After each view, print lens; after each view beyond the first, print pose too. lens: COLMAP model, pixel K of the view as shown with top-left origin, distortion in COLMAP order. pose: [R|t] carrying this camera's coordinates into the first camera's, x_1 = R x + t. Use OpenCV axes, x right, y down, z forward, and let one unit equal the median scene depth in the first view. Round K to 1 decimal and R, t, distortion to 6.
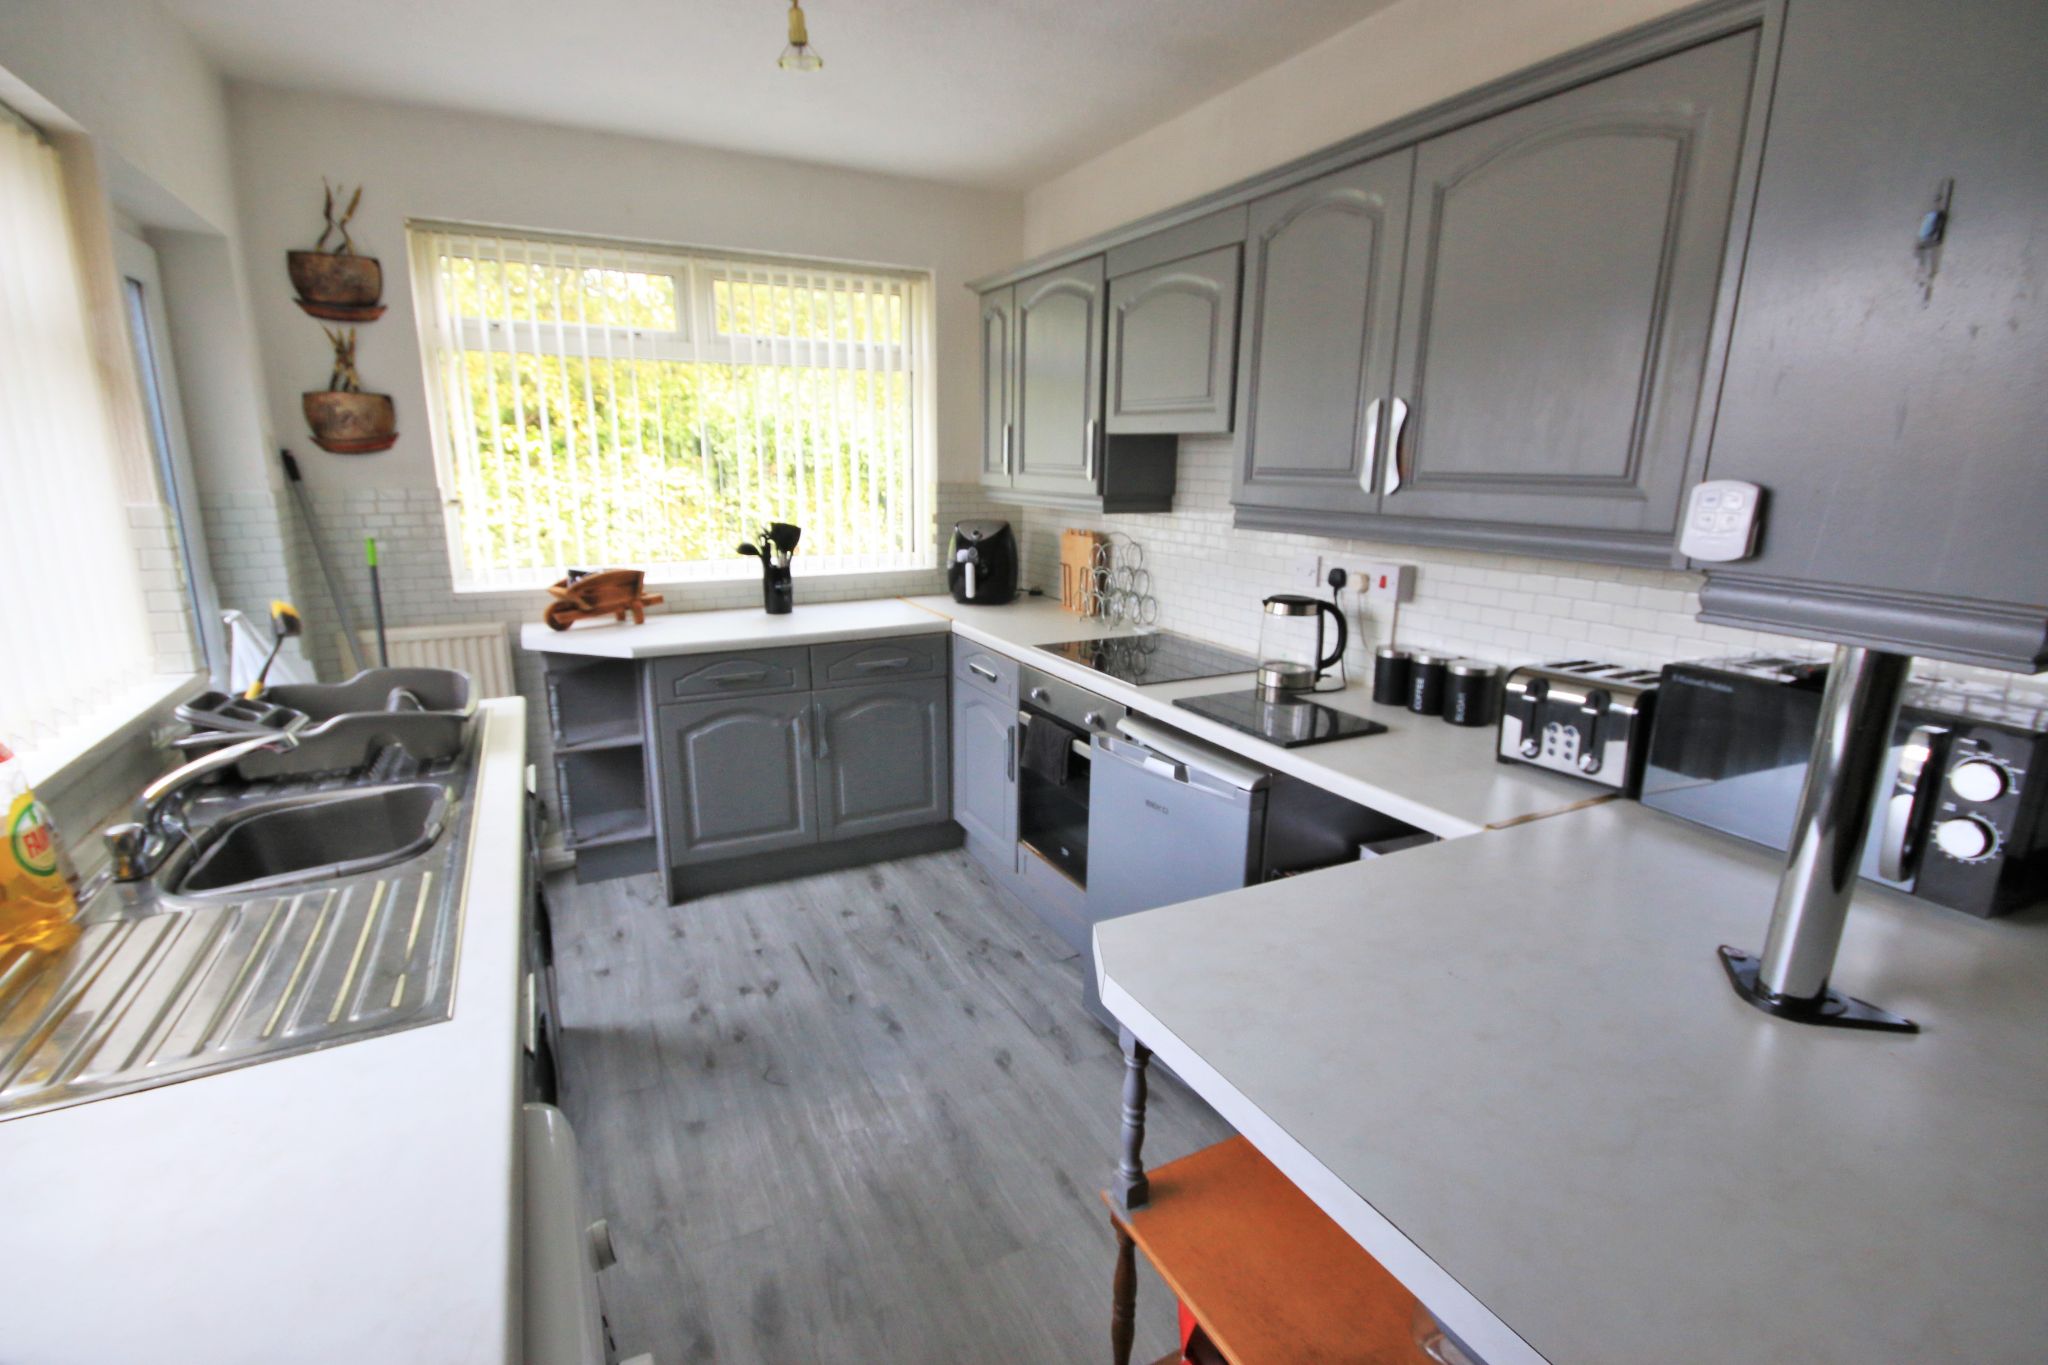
lens RADIAL K [[942.0, 0, 1031.0], [0, 942.0, 687.6], [0, 0, 1]] dist [-0.001300, -0.000627]
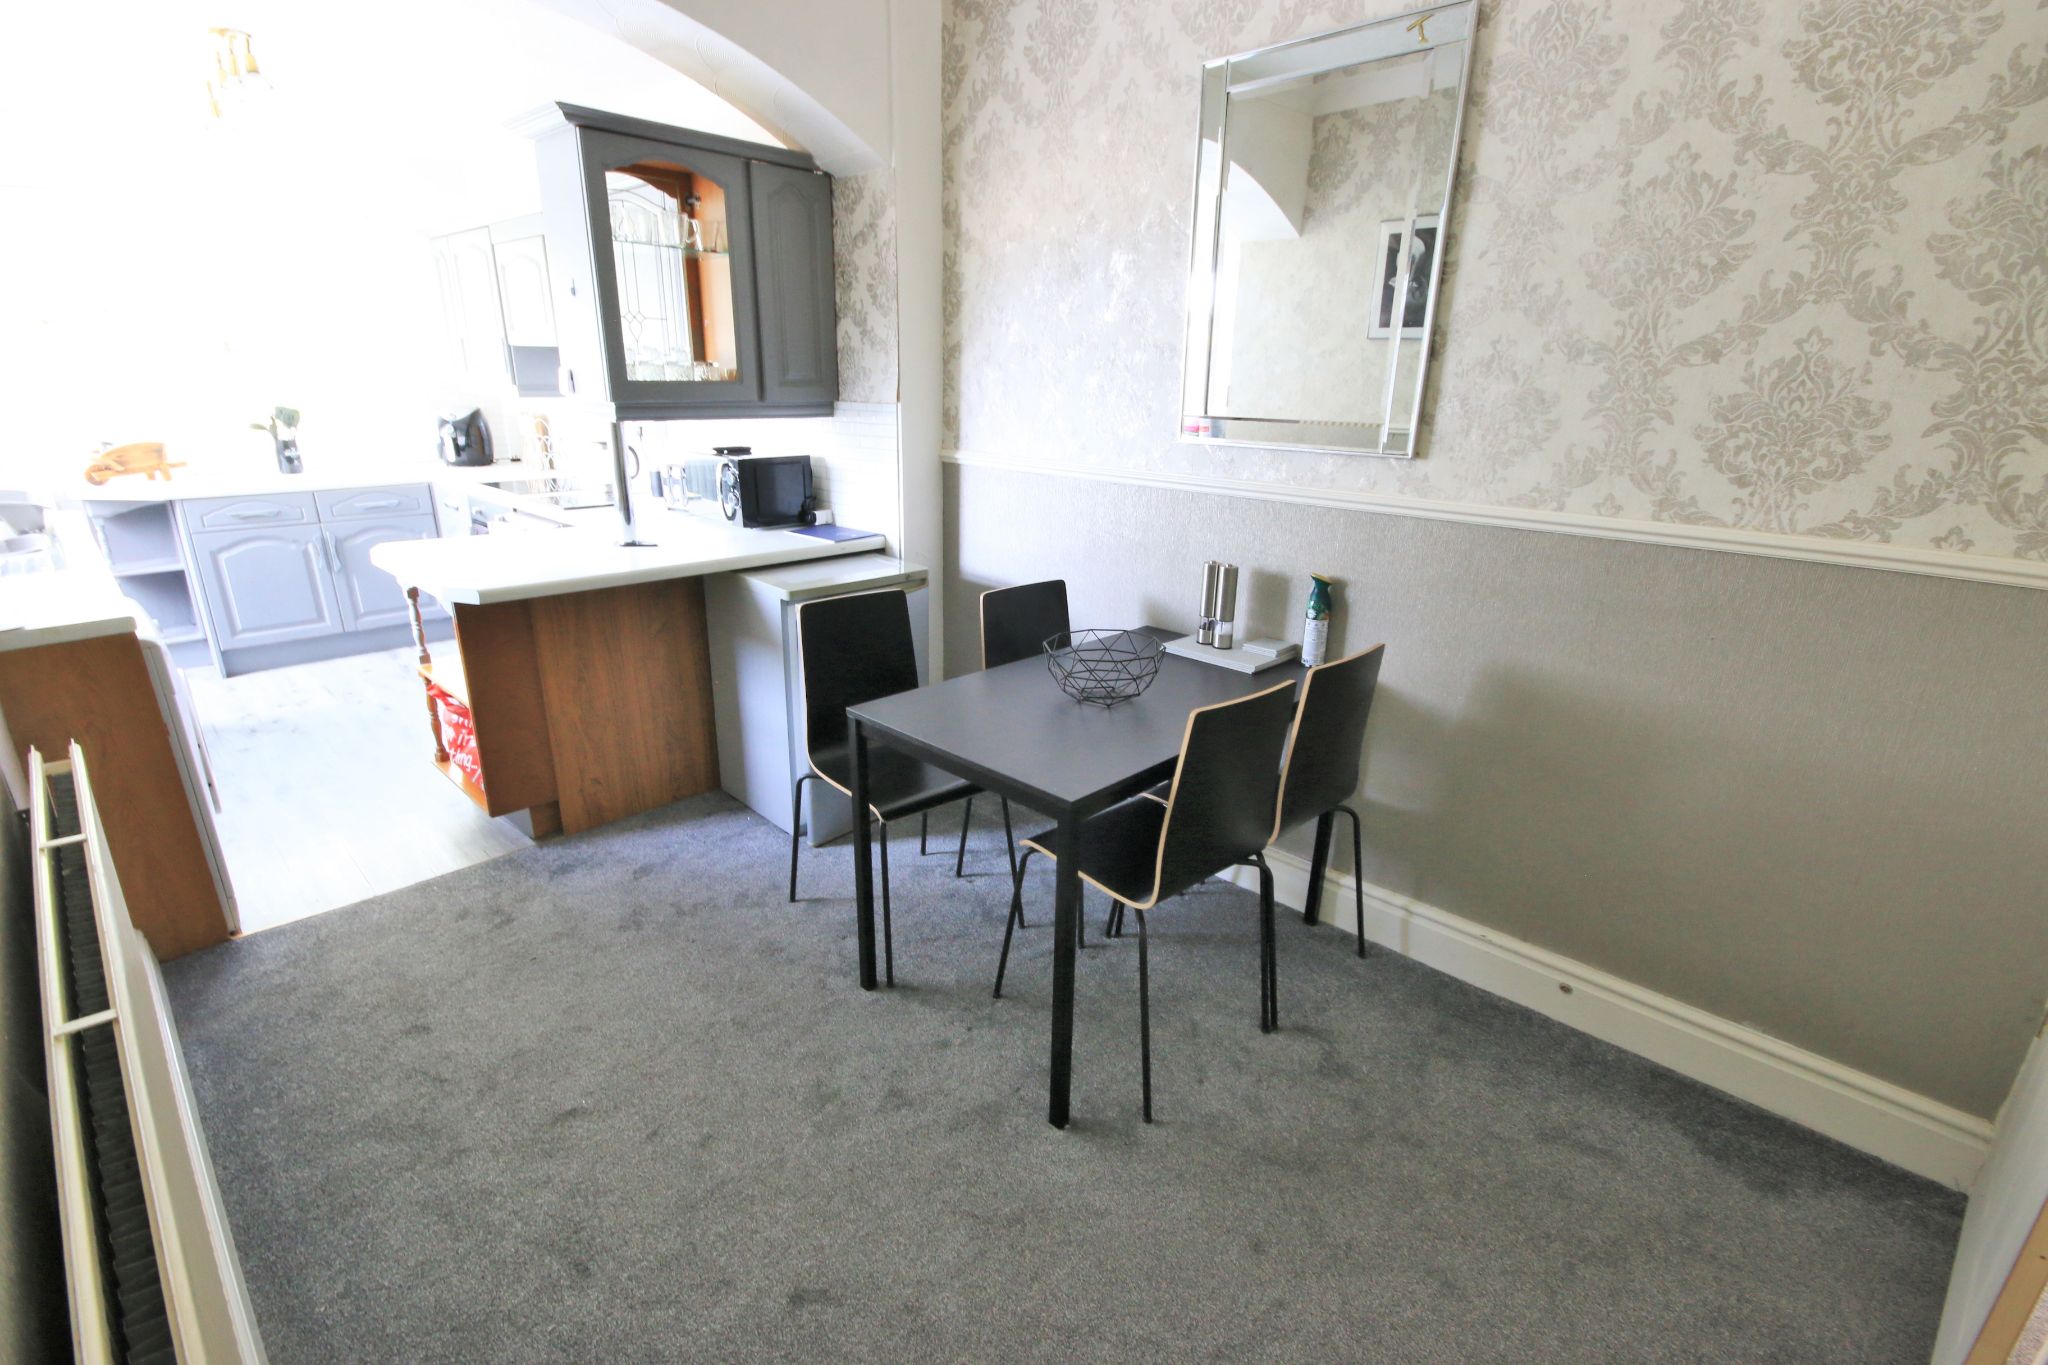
lens RADIAL K [[942.0, 0, 1023.2], [0, 942.0, 667.3], [0, 0, 1]] dist [-0.001300, -0.000627]
pose [[0.948128, -0.094514, 0.303514, 0.339272], [0.068891, 0.993179, 0.094072, 0.164476], [-0.310335, -0.068283, 0.948172, -0.739602]]
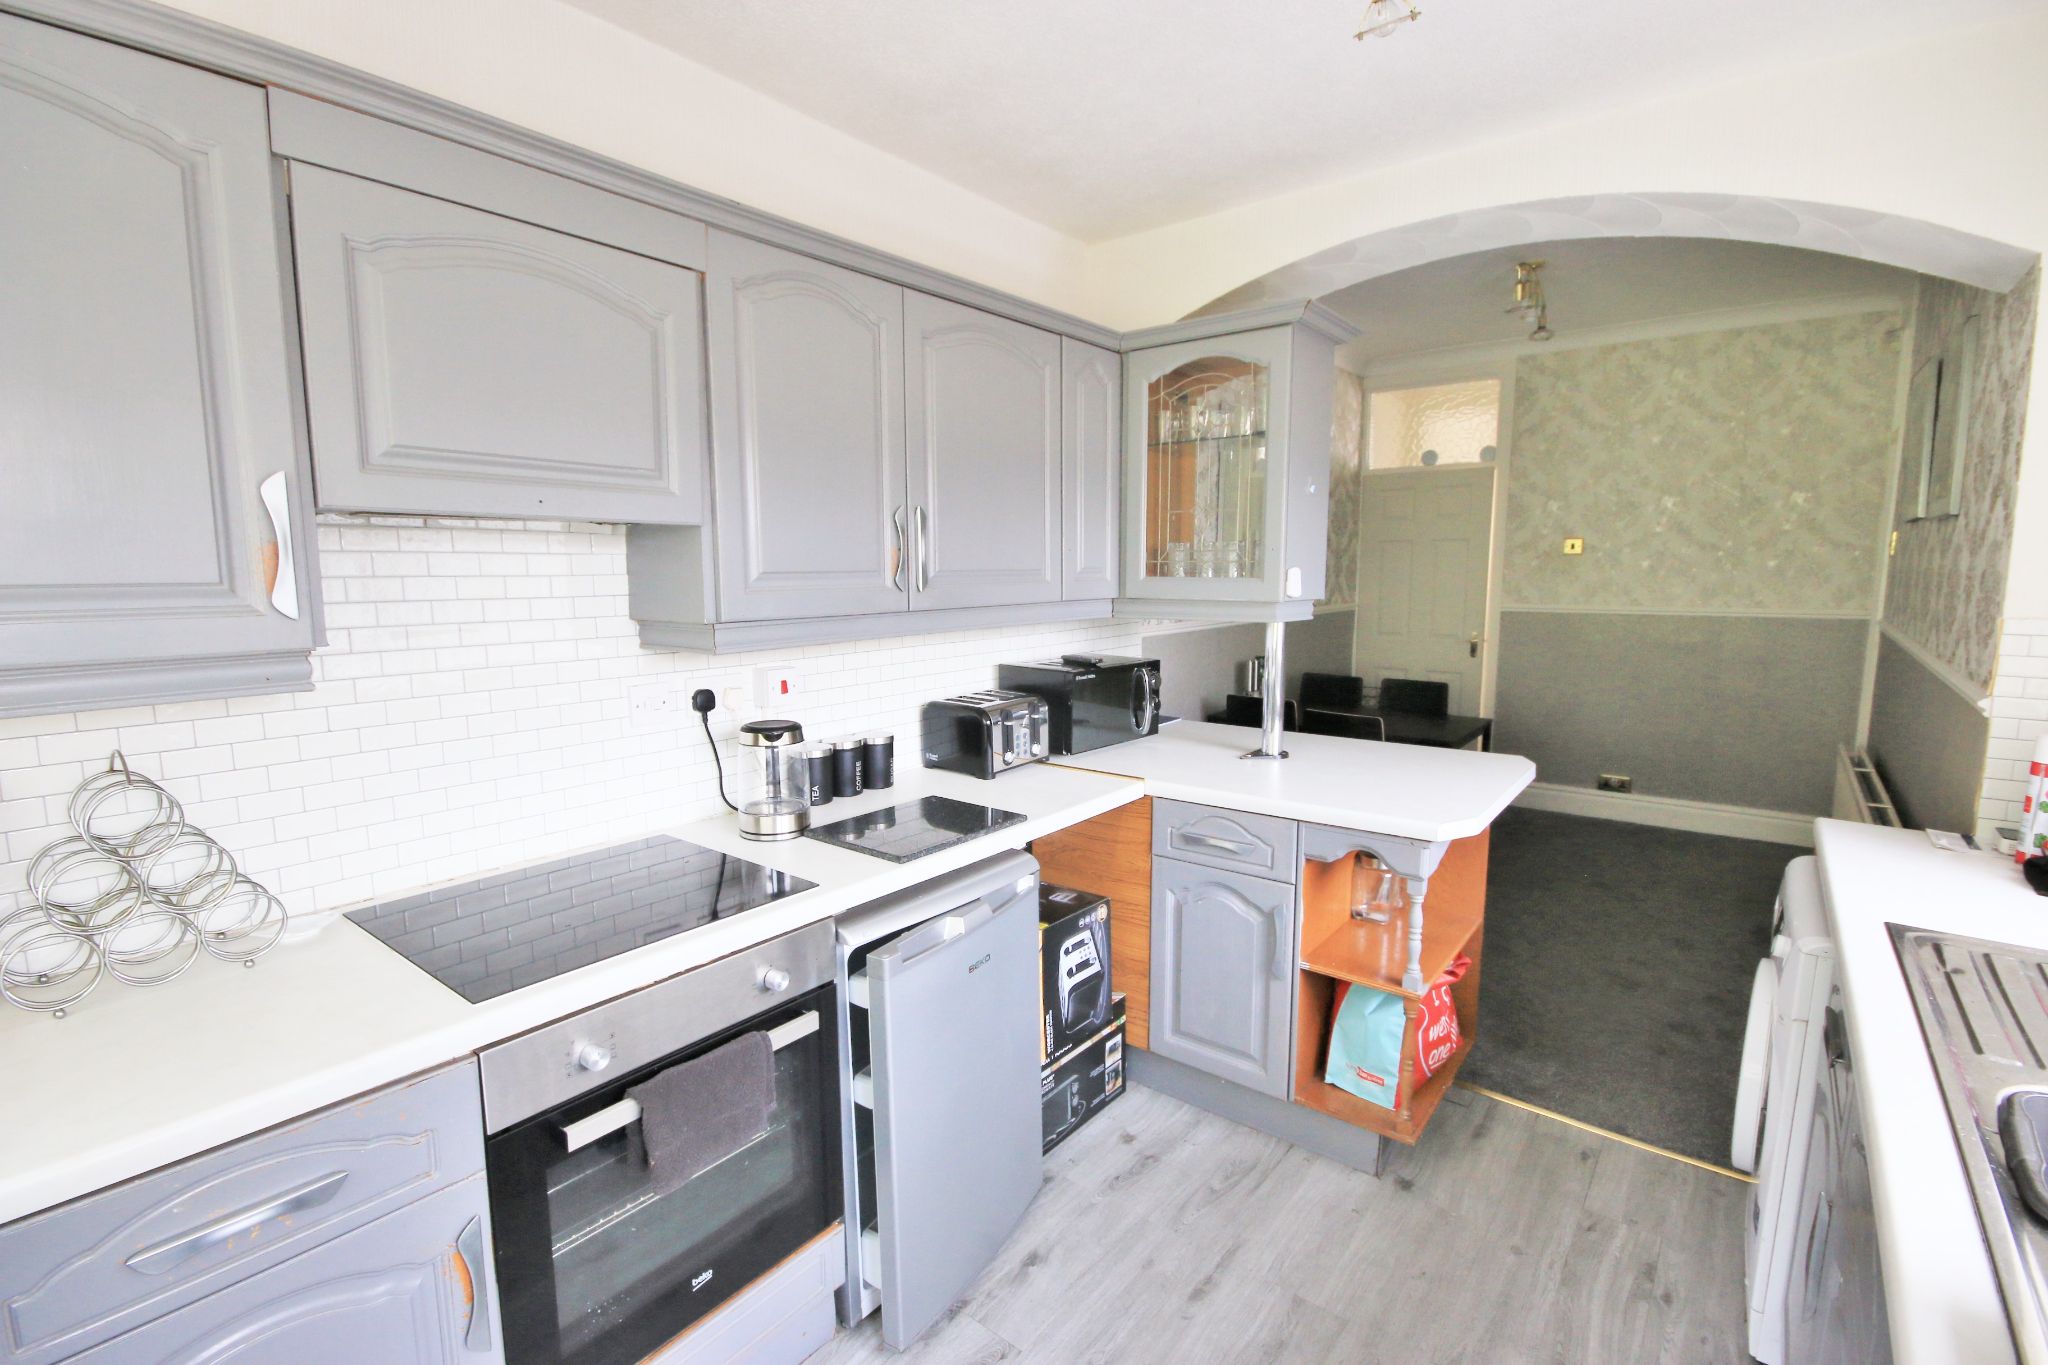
lens RADIAL K [[942.0, 0, 1030.9], [0, 942.0, 682.1], [0, 0, 1]] dist [-0.001300, -0.000627]
pose [[-0.437348, -0.121816, 0.891004, -0.402311], [0.216960, 0.947224, 0.235997, -0.199486], [-0.872729, 0.296525, -0.387837, 0.801717]]
